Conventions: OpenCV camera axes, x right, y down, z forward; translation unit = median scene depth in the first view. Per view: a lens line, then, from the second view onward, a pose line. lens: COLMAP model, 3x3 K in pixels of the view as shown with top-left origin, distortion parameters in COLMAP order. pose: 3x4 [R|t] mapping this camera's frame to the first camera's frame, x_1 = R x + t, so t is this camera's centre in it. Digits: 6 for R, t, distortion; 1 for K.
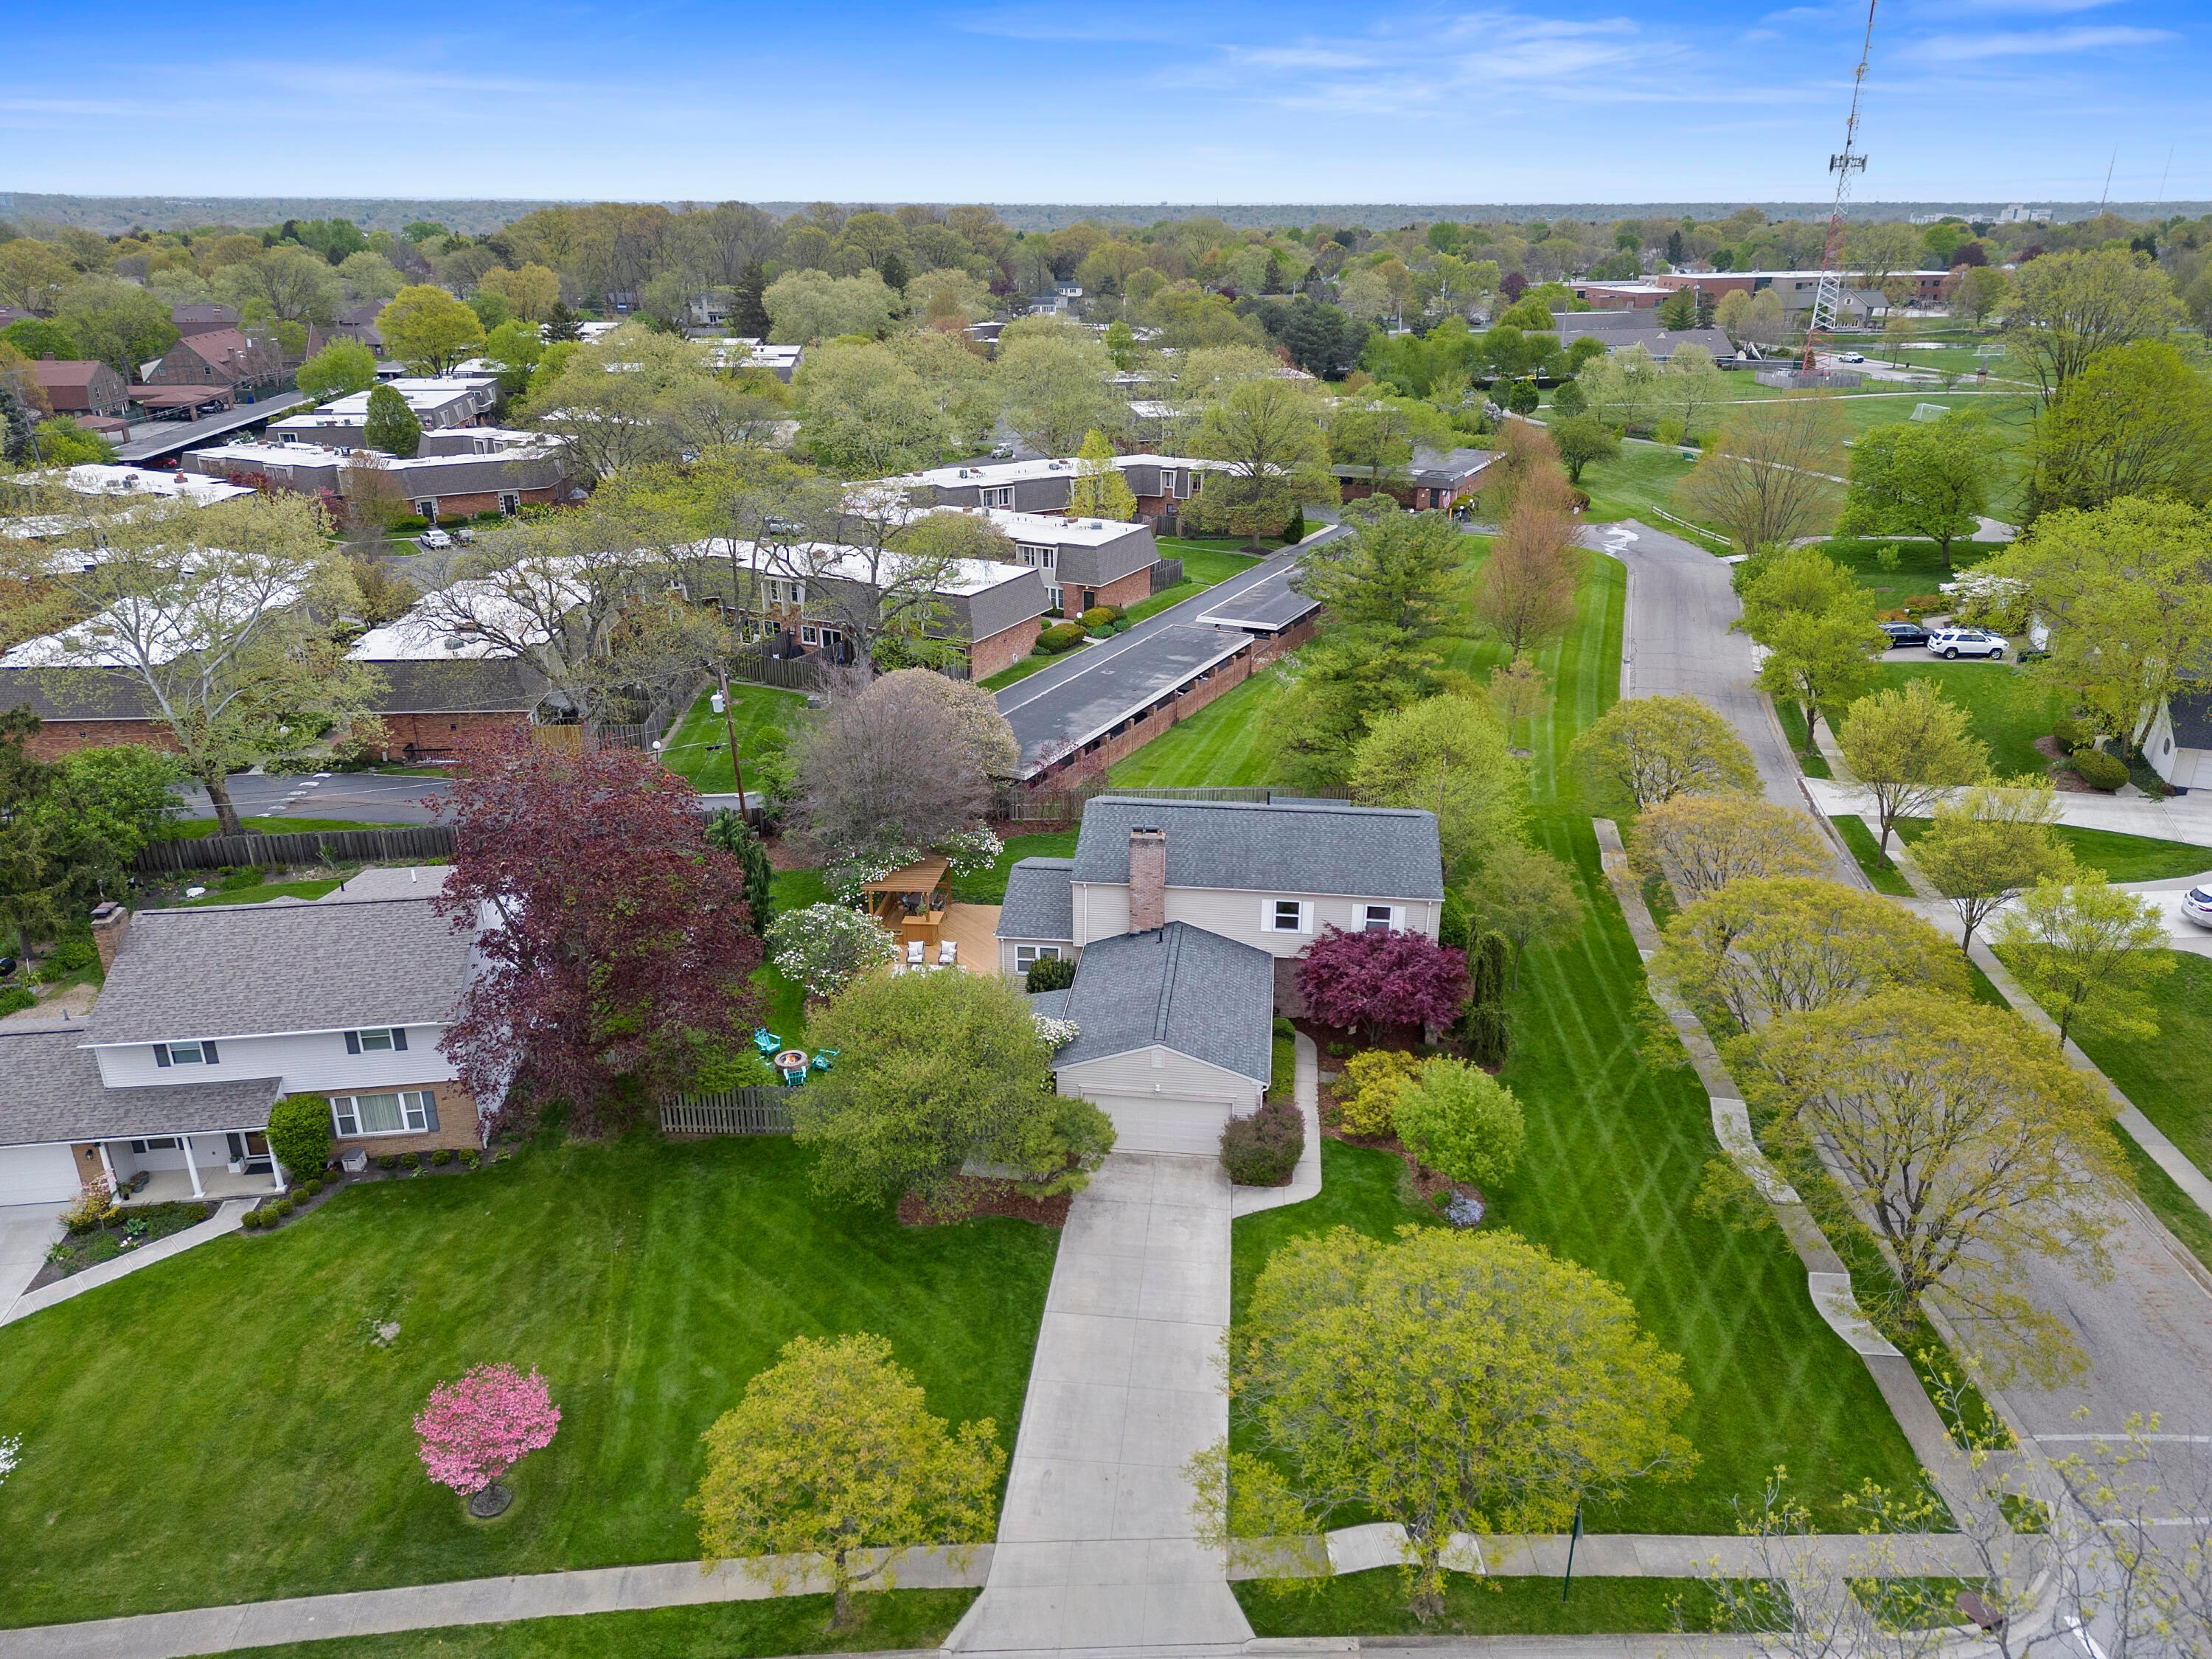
lens RADIAL K [[1578.9, 0, 1096.8], [0, 1578.9, 817.0], [0, 0, 1]] dist [0.083957, -0.079844]
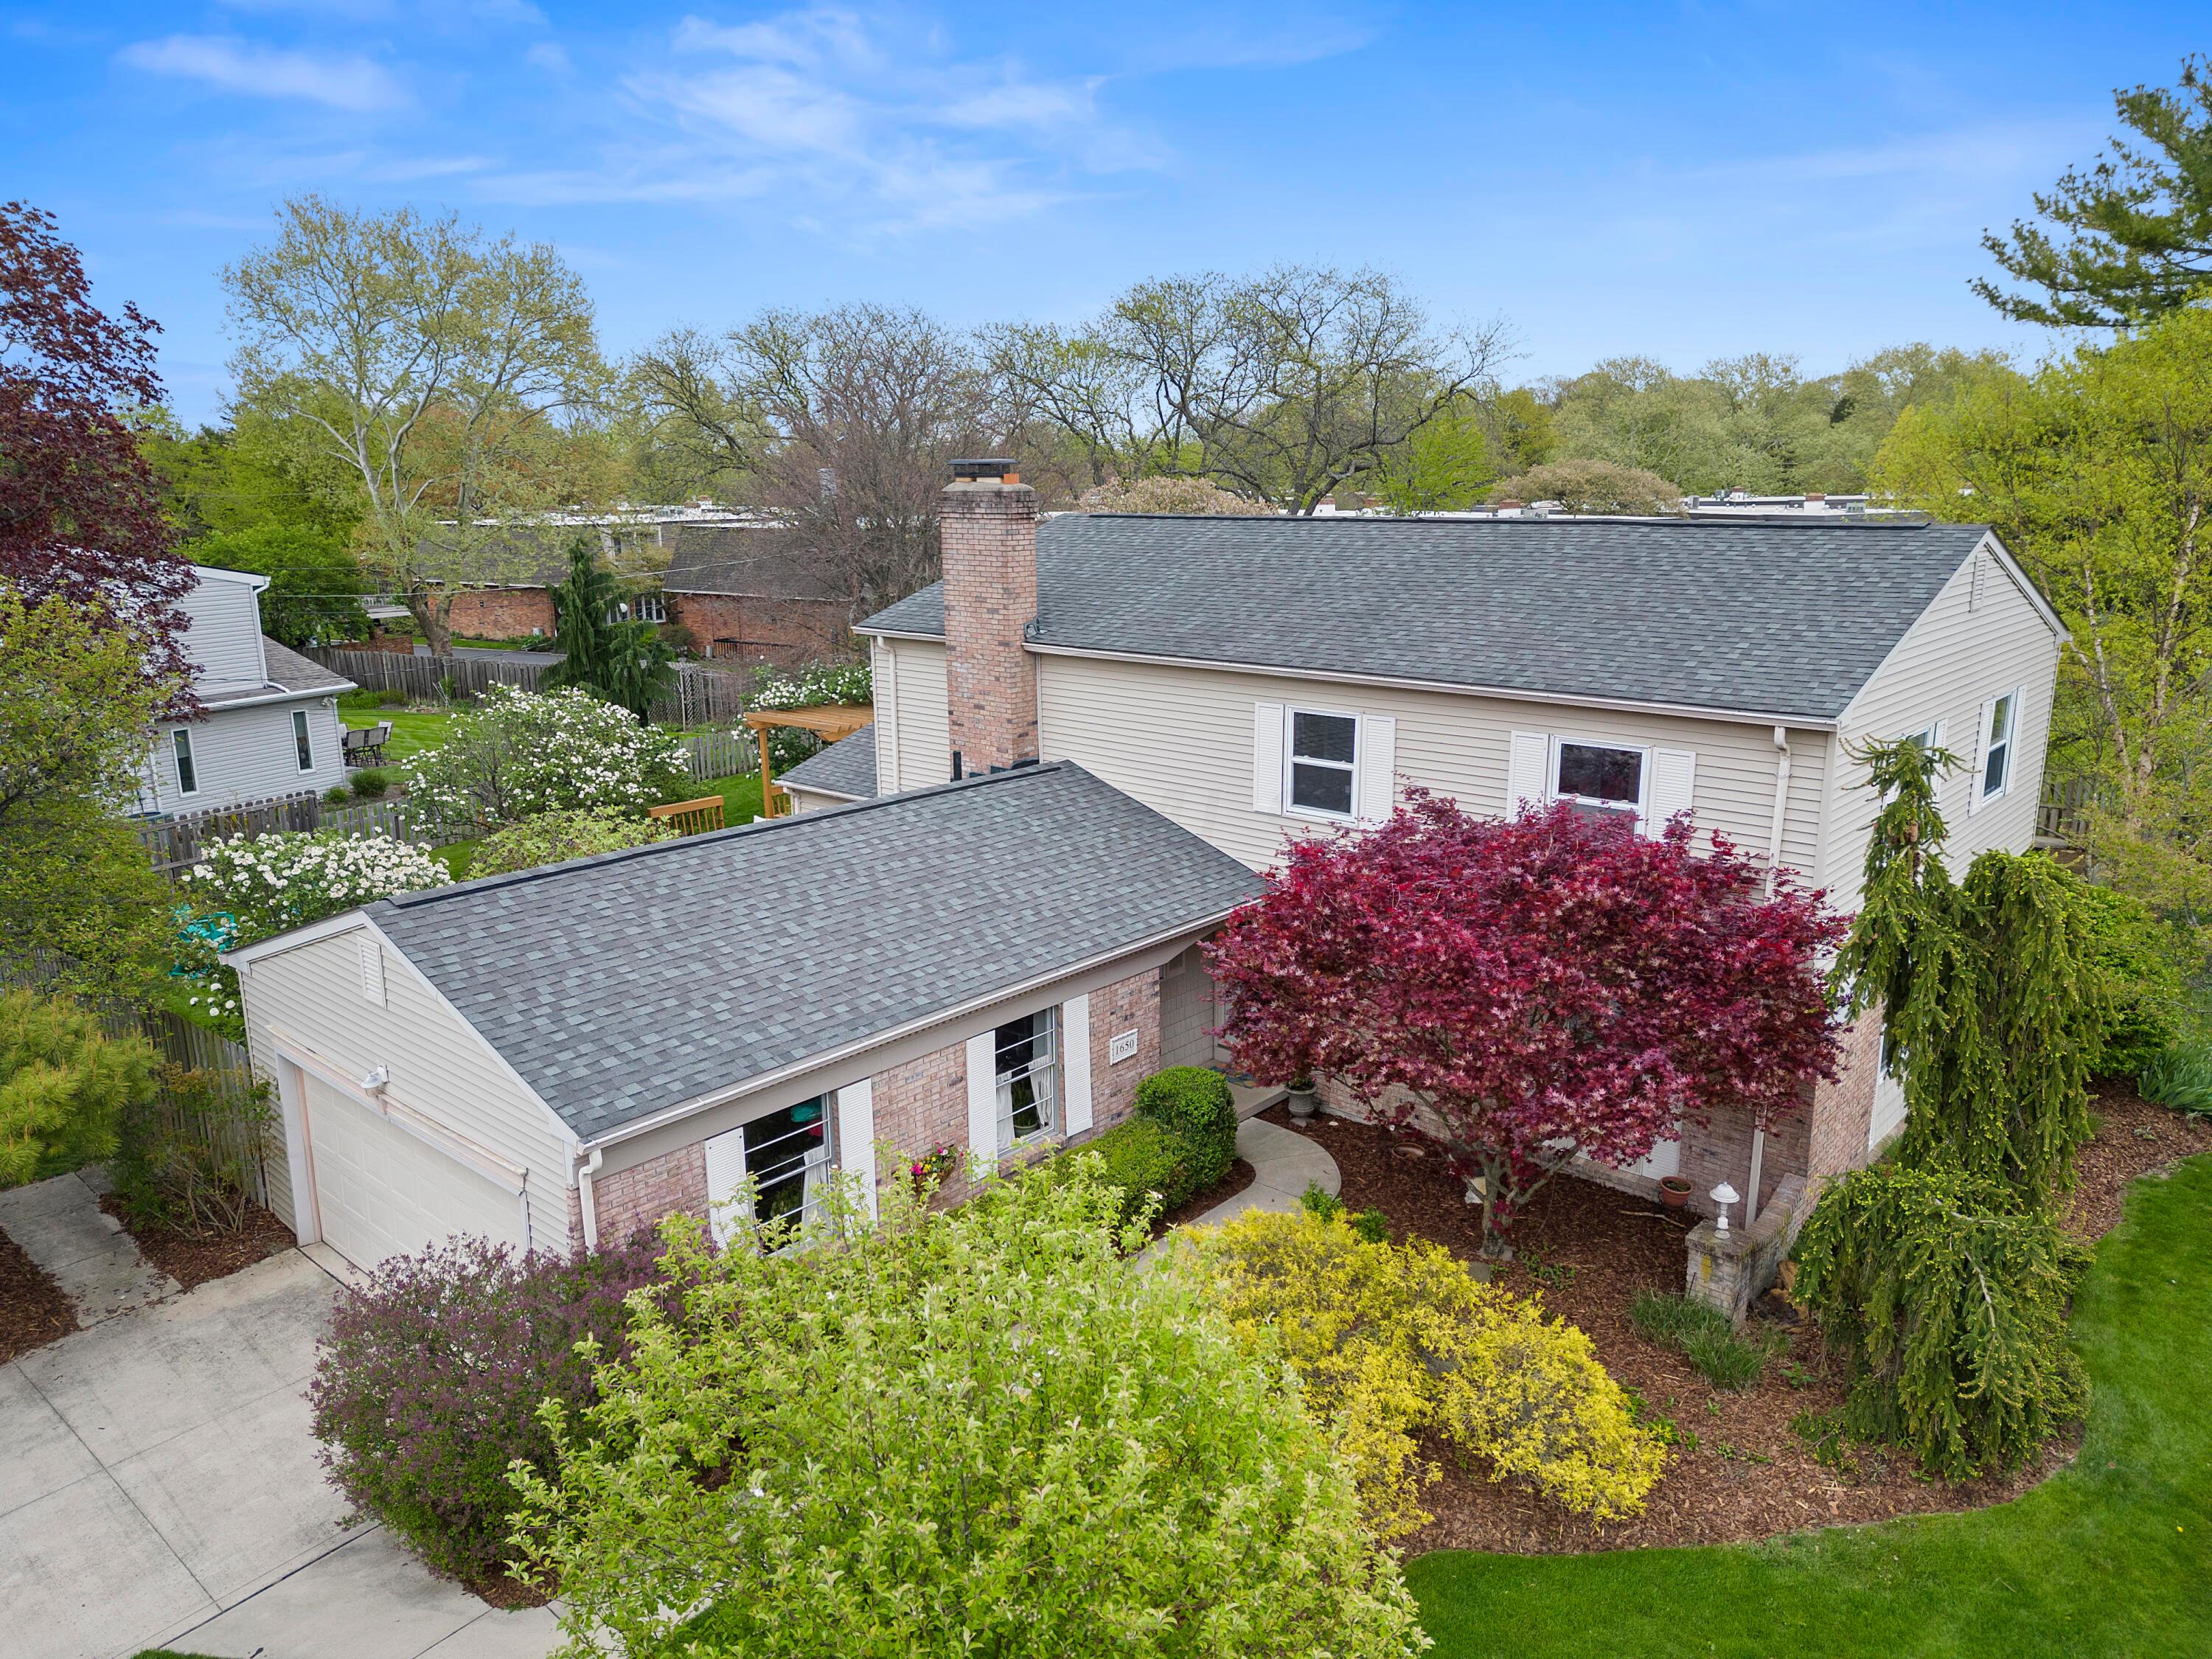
lens RADIAL K [[1550.1, 0, 1106.0], [0, 1550.1, 829.5], [0, 0, 1]] dist [0.082048, -0.085366]
pose [[0.824870, 0.126199, -0.551056, 0.277502], [-0.205296, 0.975089, -0.083997, 0.118883], [0.526728, 0.182416, 0.830230, 0.788114]]
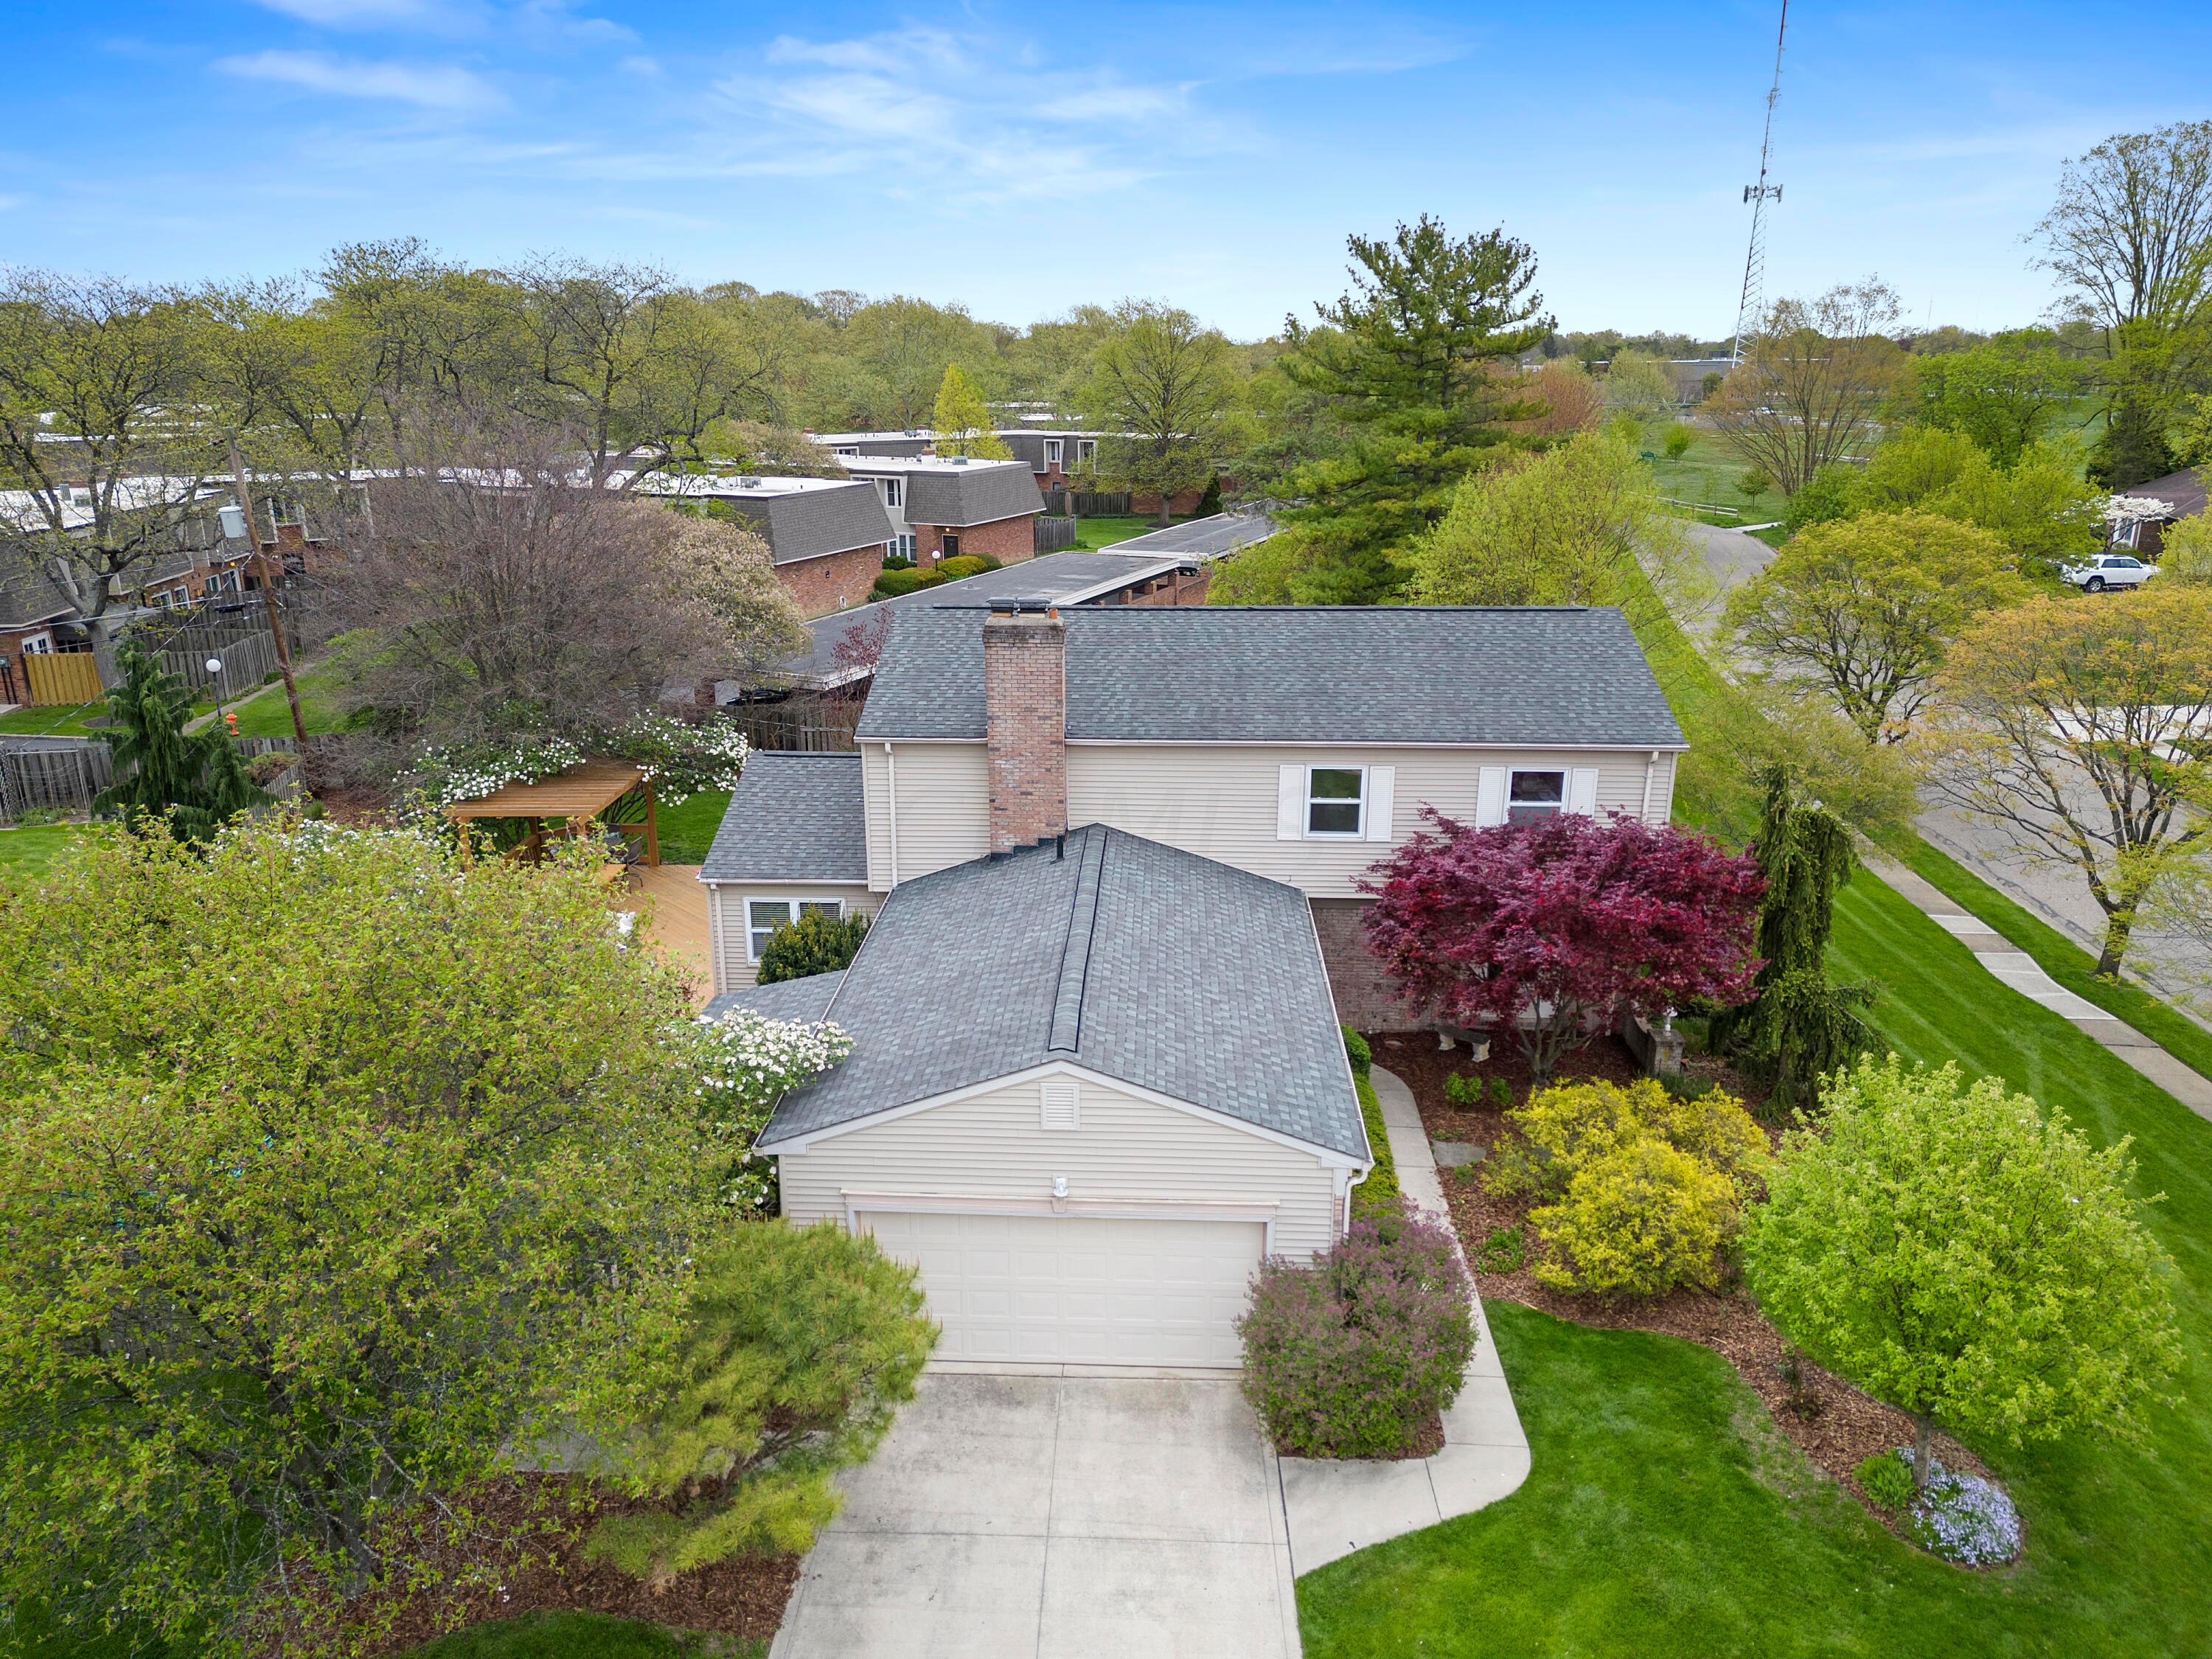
lens RADIAL K [[1533.2, 0, 1106.0], [0, 1533.2, 829.5], [0, 0, 1]] dist [0.074501, -0.067597]
pose [[0.996964, -0.020823, 0.075023, 0.022979], [0.026684, 0.996597, -0.077989, 0.111994], [-0.073144, 0.079755, 0.994127, 0.613494]]
